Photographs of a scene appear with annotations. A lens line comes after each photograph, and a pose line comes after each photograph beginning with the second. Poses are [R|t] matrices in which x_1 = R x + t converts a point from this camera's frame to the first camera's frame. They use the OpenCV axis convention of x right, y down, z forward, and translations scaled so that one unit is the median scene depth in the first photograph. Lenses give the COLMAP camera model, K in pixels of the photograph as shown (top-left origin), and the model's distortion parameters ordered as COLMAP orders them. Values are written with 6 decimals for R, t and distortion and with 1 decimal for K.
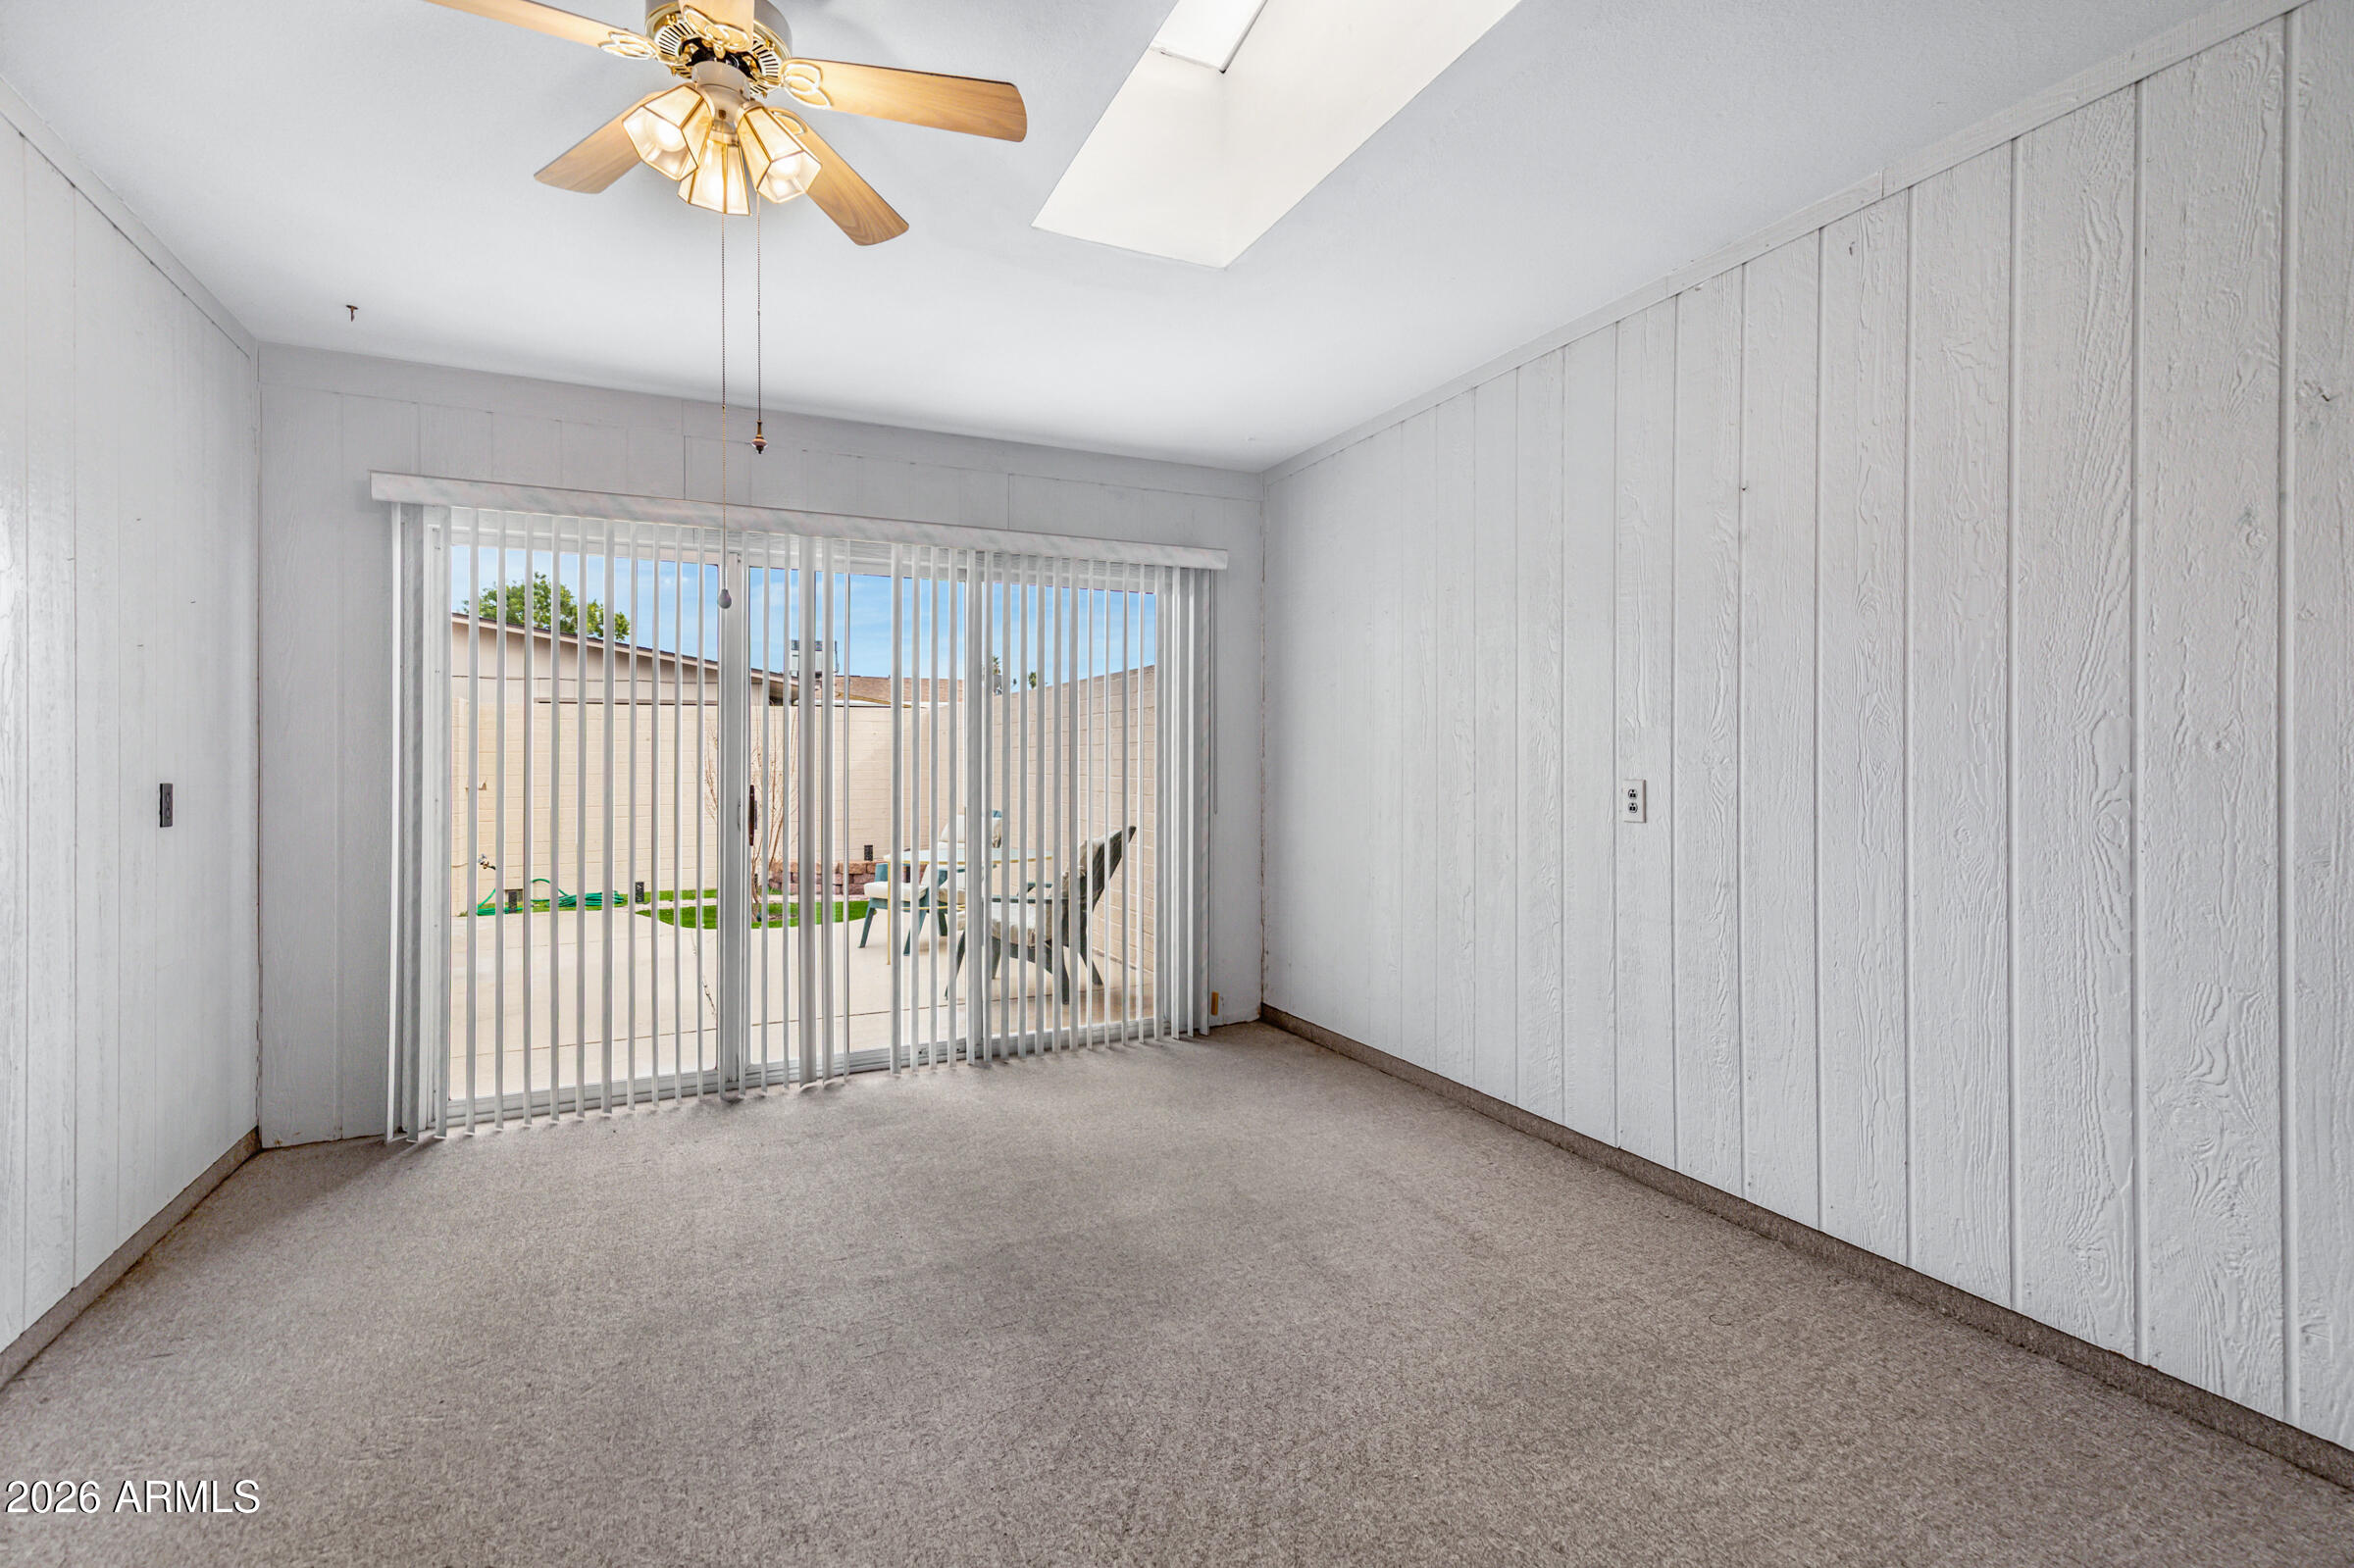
lens RADIAL K [[1075.5, 0, 1181.1], [0, 1075.5, 755.9], [0, 0, 1]] dist [0.023065, -0.003841]
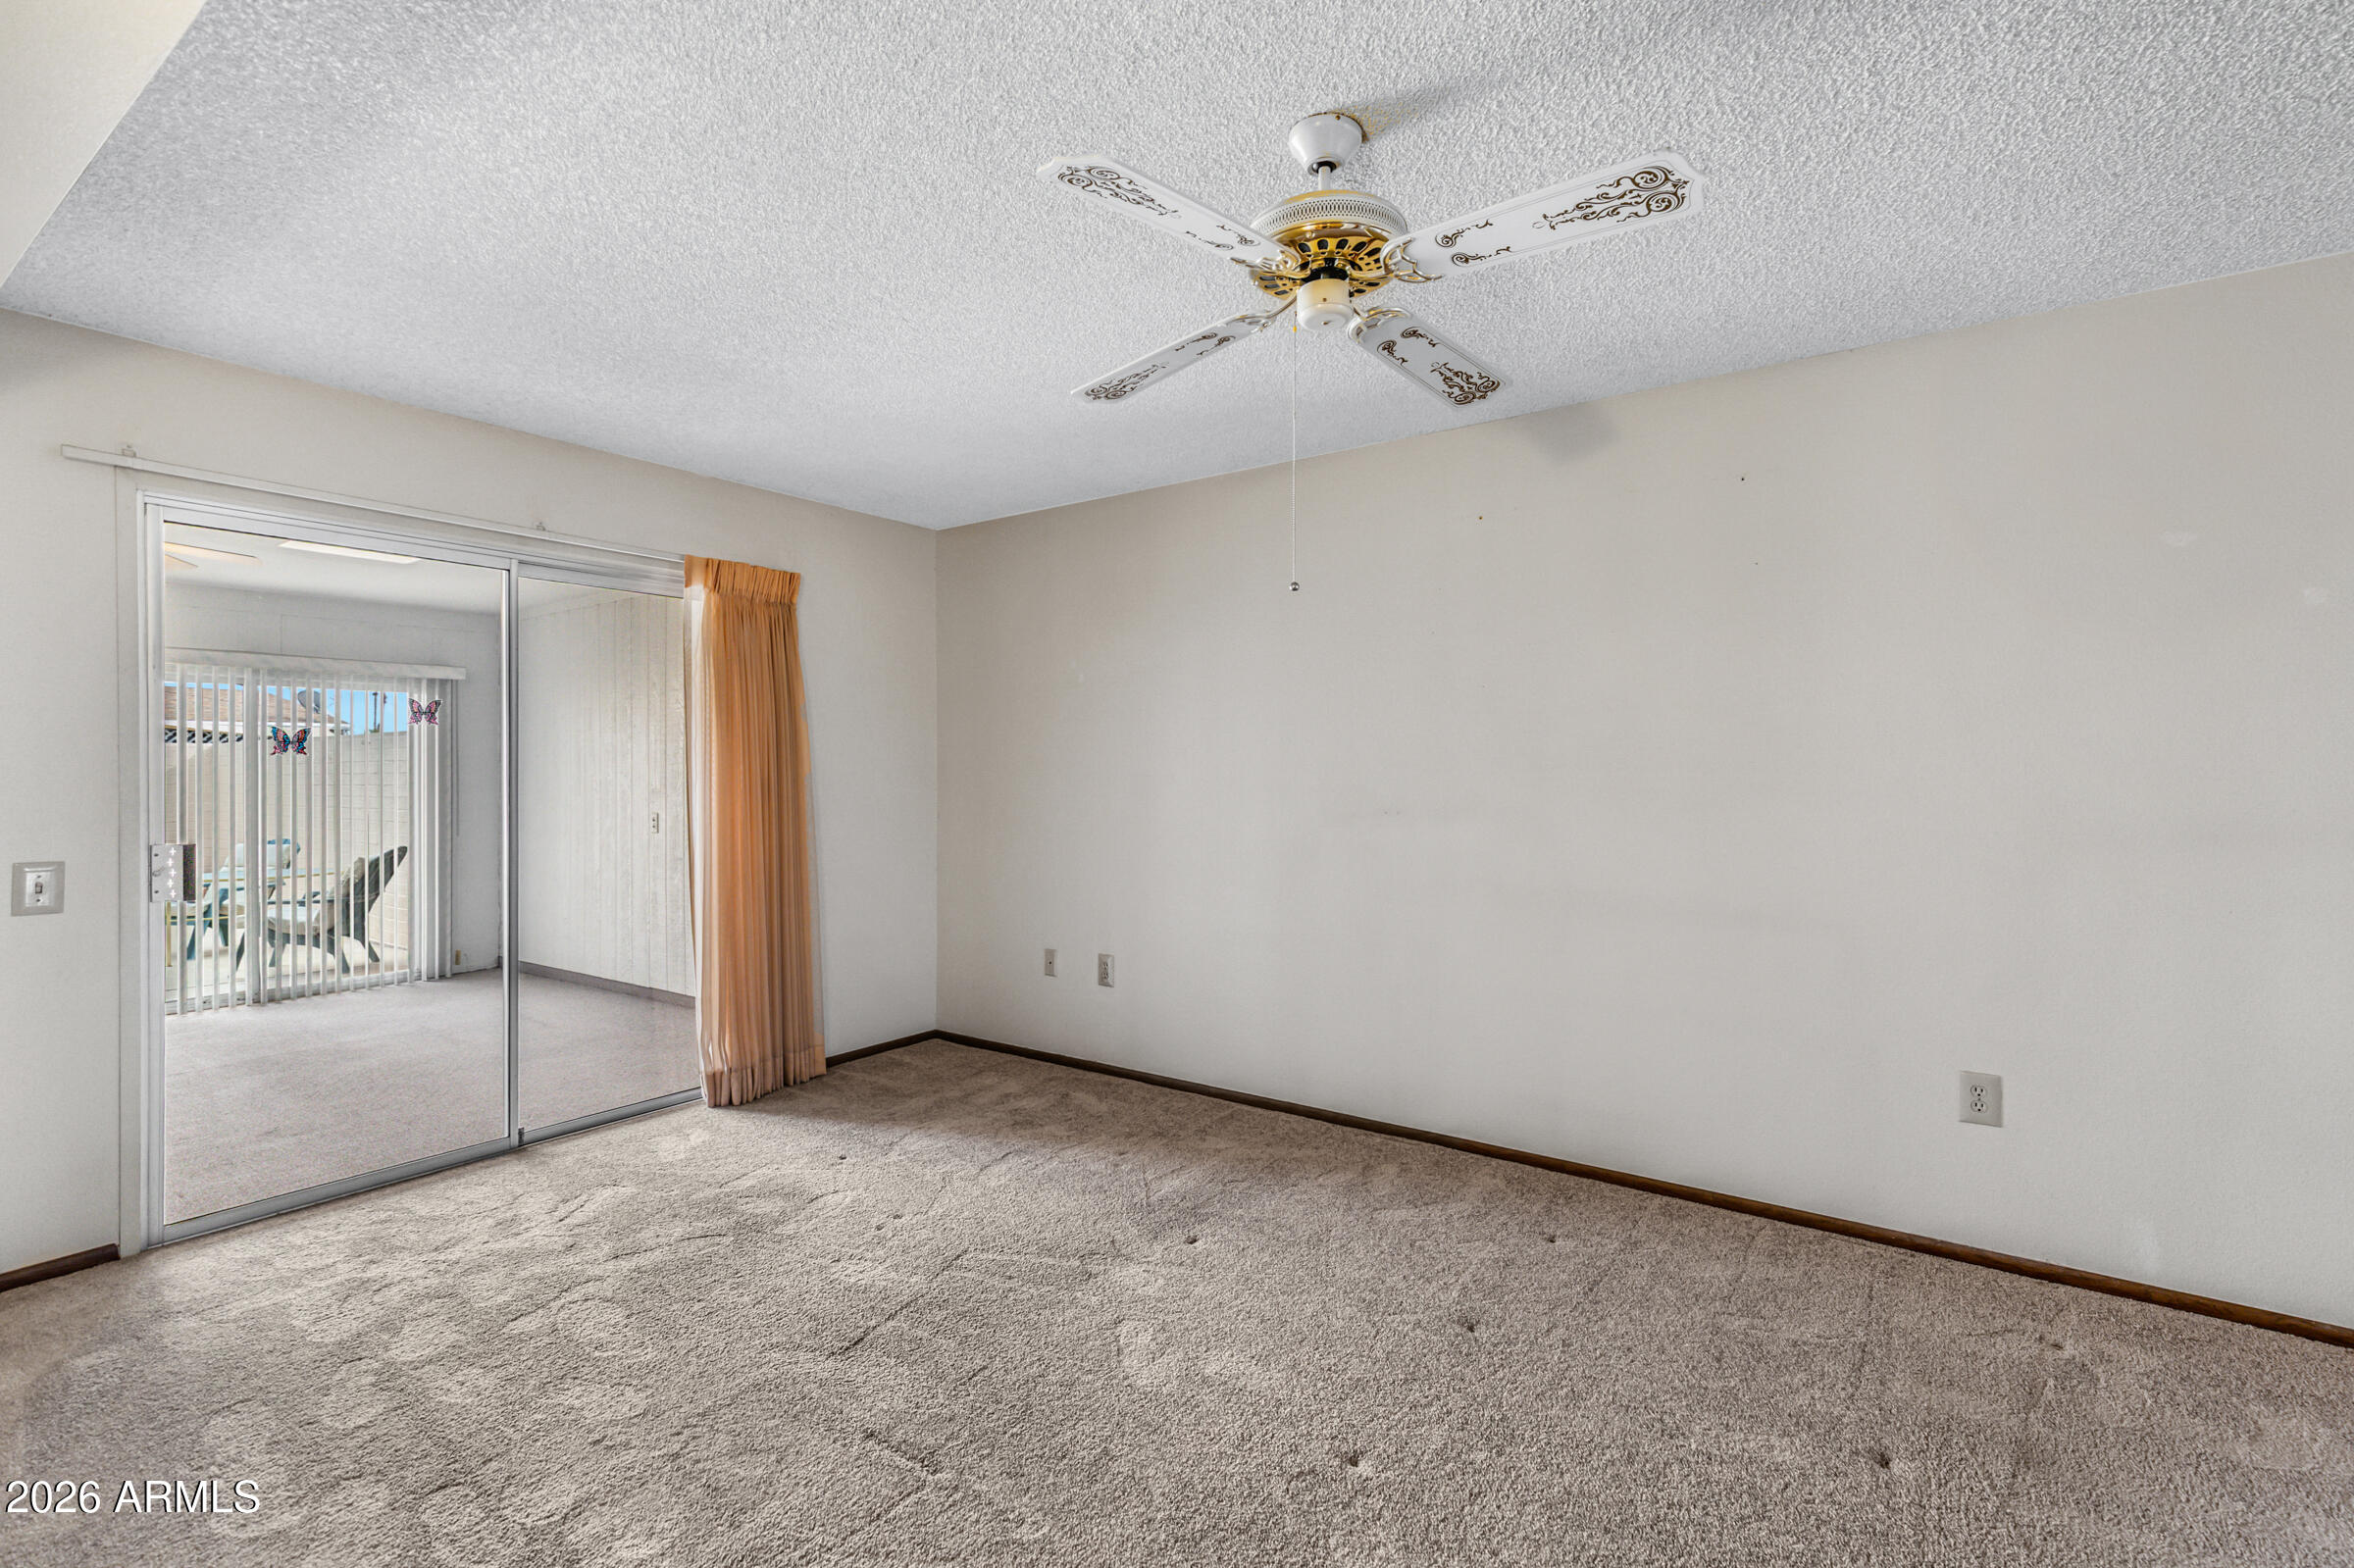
lens RADIAL K [[1075.5, 0, 1191.8], [0, 1075.5, 774.1], [0, 0, 1]] dist [0.023065, -0.003841]
pose [[0.876492, -0.003493, 0.481404, 0.223014], [0.001438, 0.999988, 0.004638, -0.044972], [-0.481414, -0.003373, 0.876487, -0.961029]]
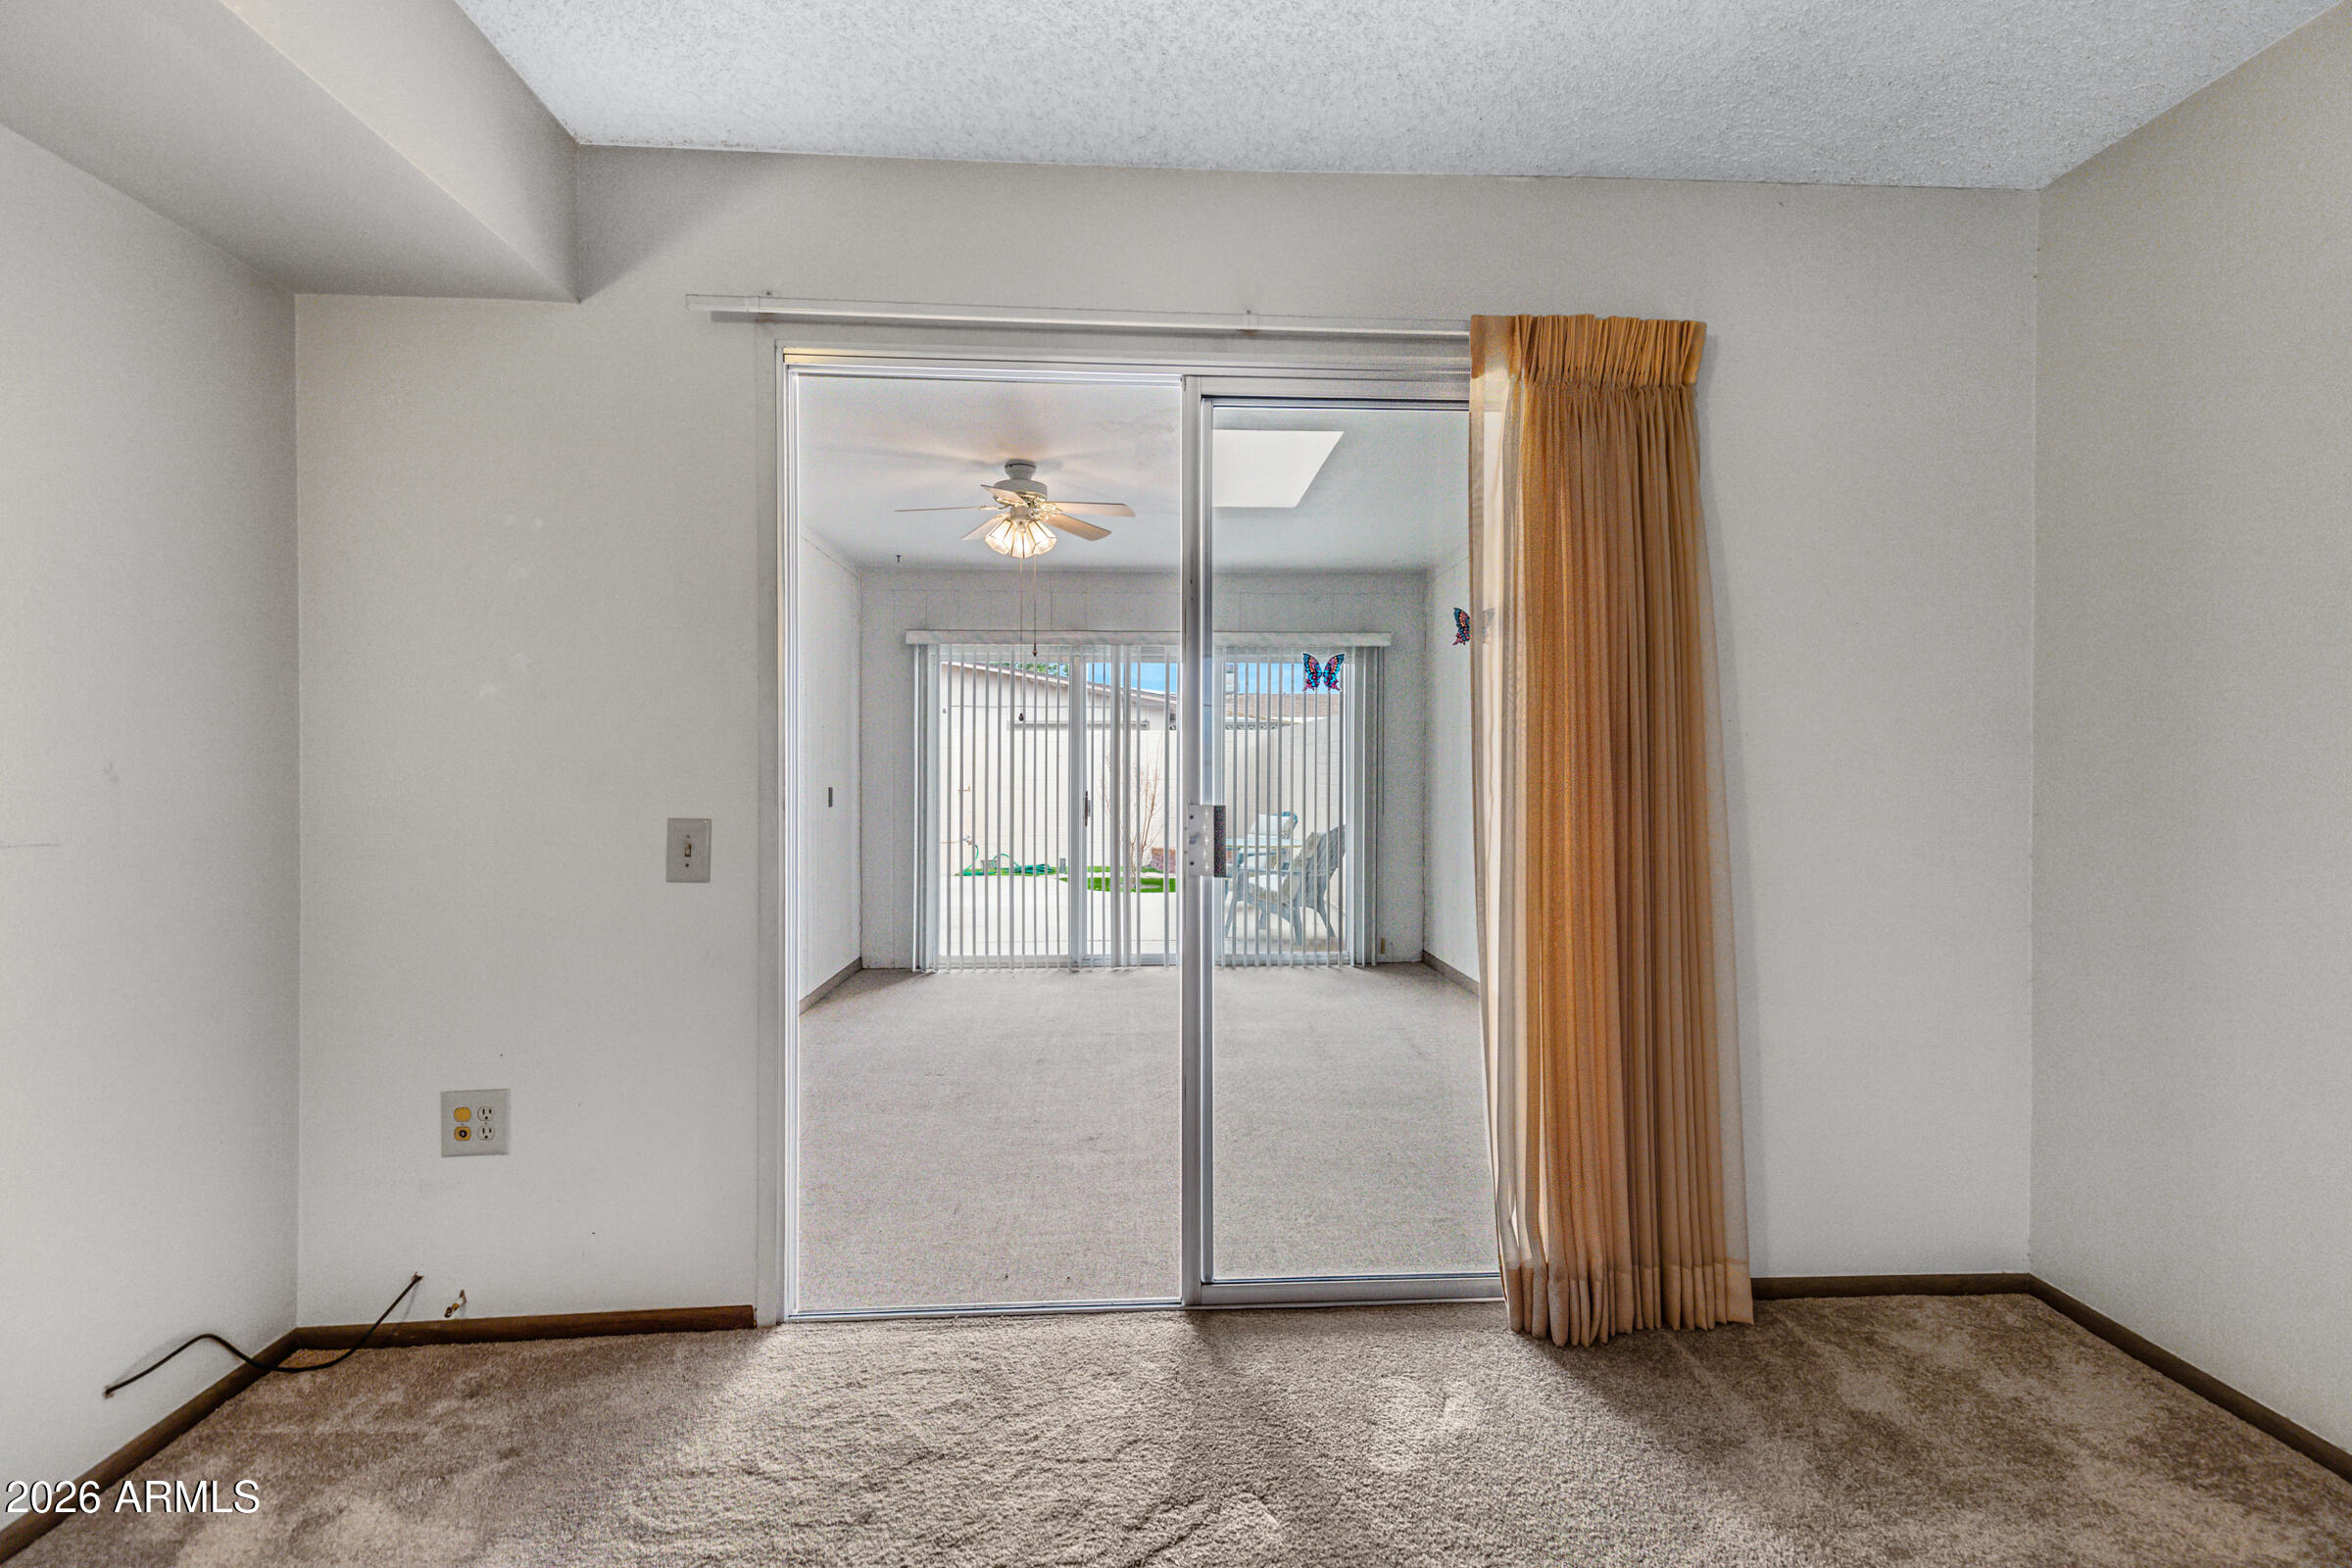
lens RADIAL K [[1074.7, 0, 1179.3], [0, 1074.7, 766.5], [0, 0, 1]] dist [0.023065, -0.003841]
pose [[0.925195, 0.004359, -0.379468, 0.352680], [-0.002430, 0.999982, 0.005561, -0.020394], [0.379485, -0.004223, 0.925188, -0.477537]]
